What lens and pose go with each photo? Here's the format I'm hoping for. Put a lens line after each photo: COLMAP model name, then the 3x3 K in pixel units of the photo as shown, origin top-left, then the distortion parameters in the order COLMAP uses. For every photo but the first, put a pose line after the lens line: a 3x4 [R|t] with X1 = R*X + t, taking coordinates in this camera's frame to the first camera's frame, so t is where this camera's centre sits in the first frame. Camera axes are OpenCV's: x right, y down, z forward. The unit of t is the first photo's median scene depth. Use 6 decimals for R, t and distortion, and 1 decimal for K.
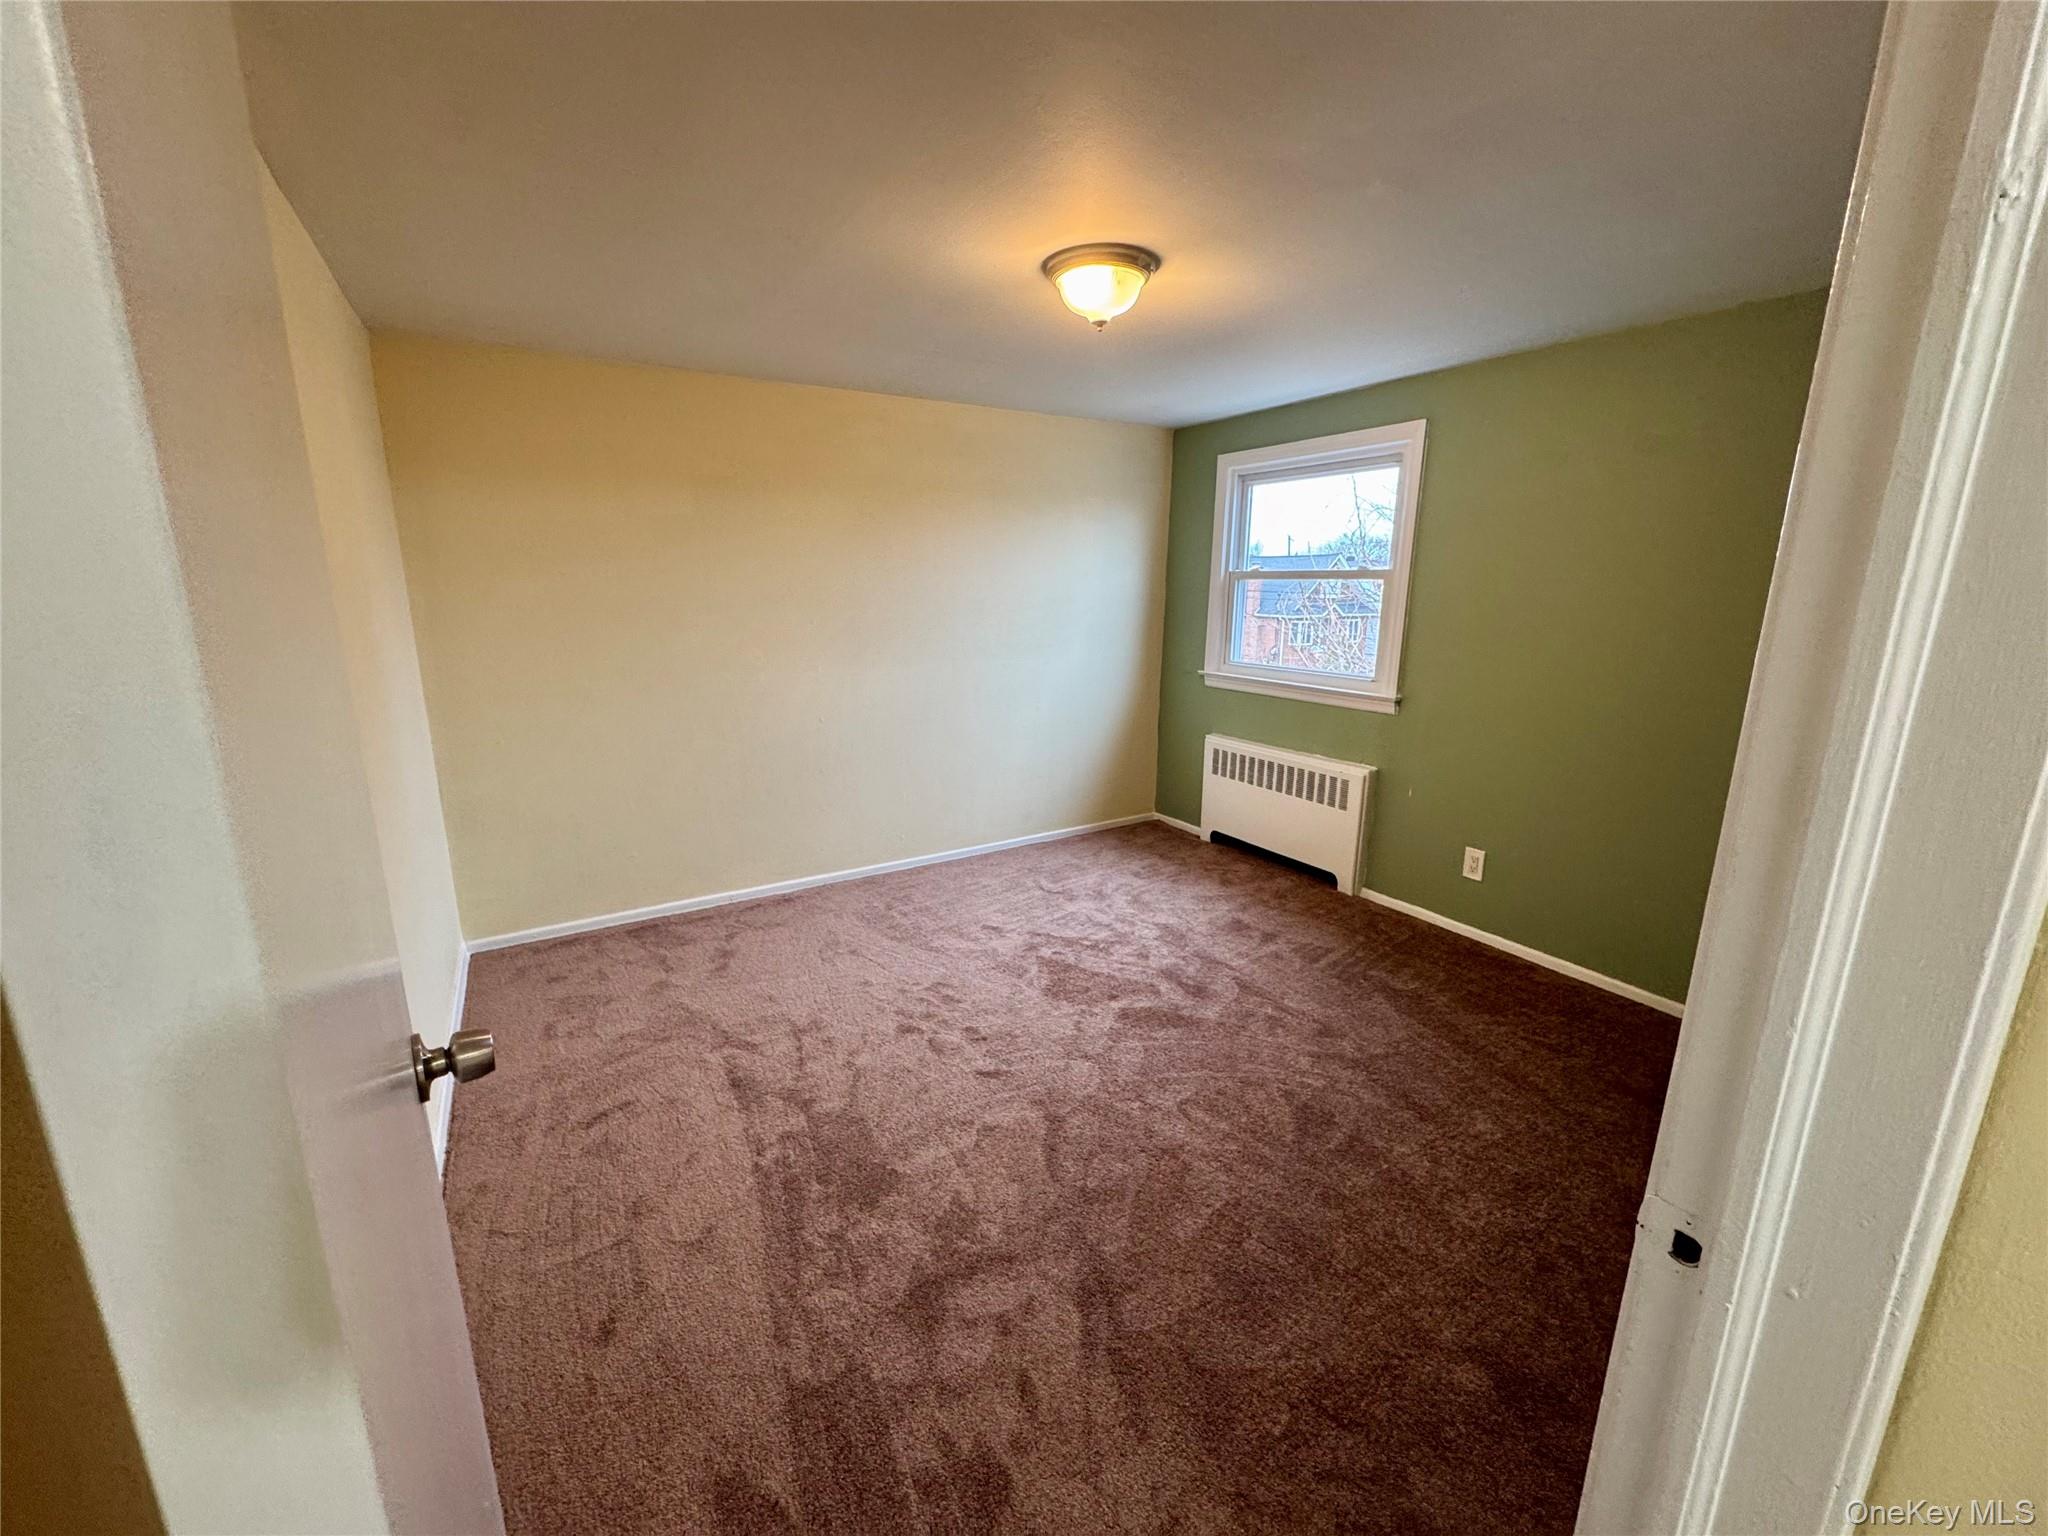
lens RADIAL K [[815.8, 0, 1024.0], [0, 815.8, 768.0], [0, 0, 1]] dist [0.000121, 0.000144]
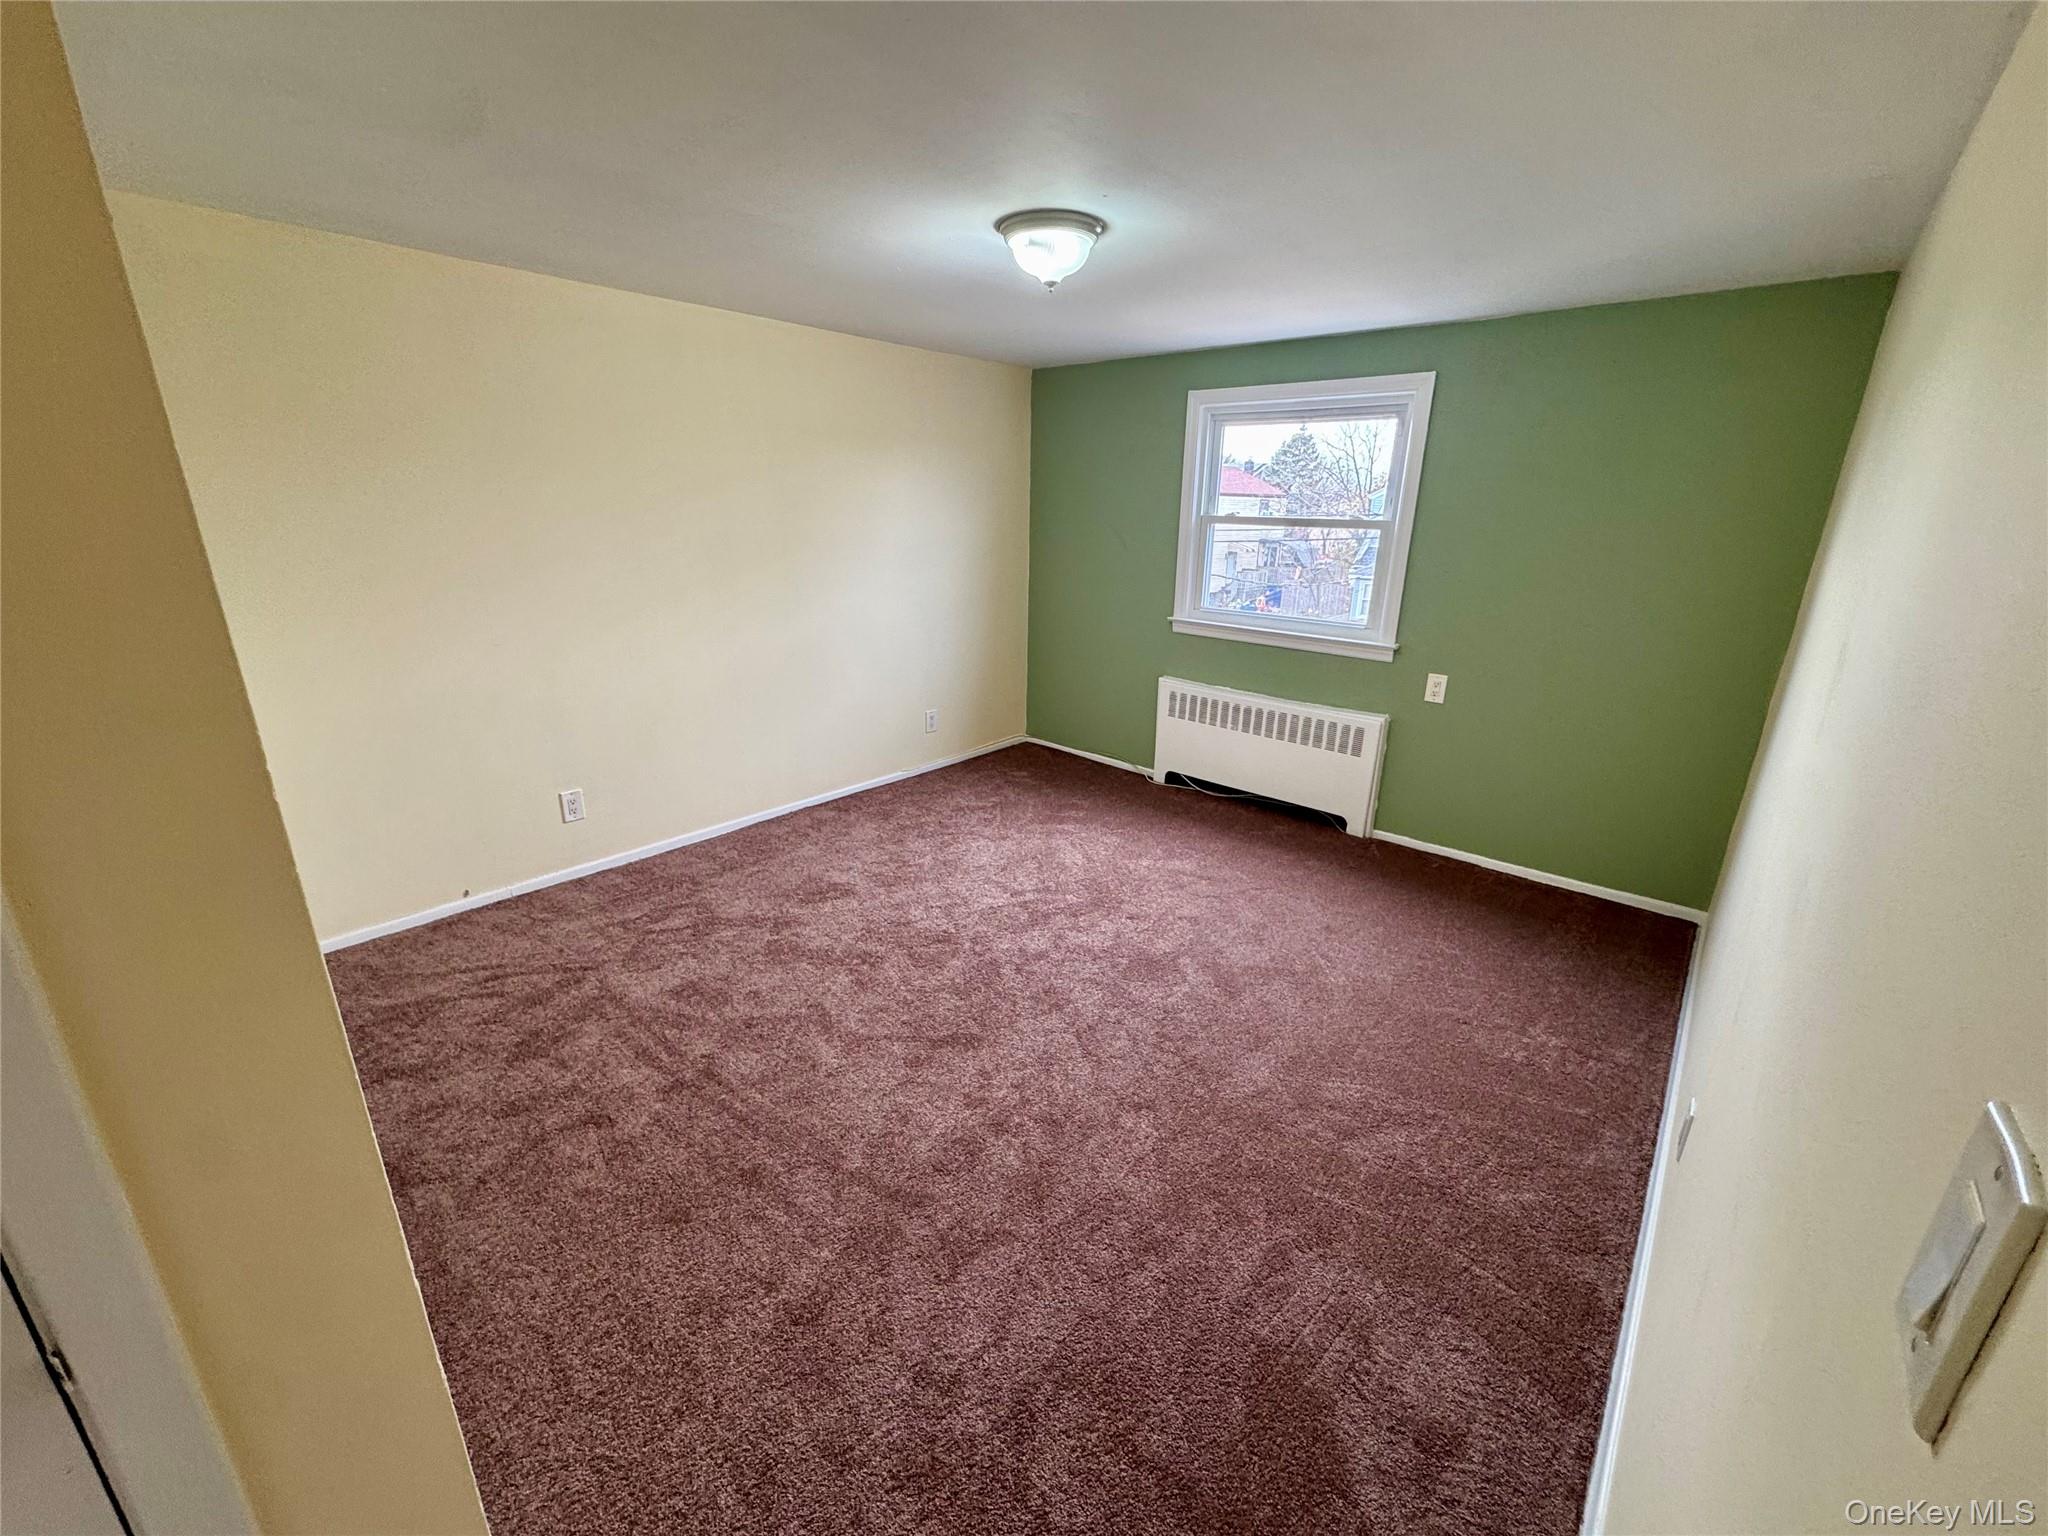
lens RADIAL K [[815.8, 0, 1024.0], [0, 815.8, 768.0], [0, 0, 1]] dist [0.000121, 0.000144]
pose [[0.959423, -0.094779, 0.265566, -0.285264], [0.063138, 0.990112, 0.125266, -0.089952], [-0.274813, -0.103416, 0.955920, 0.105935]]
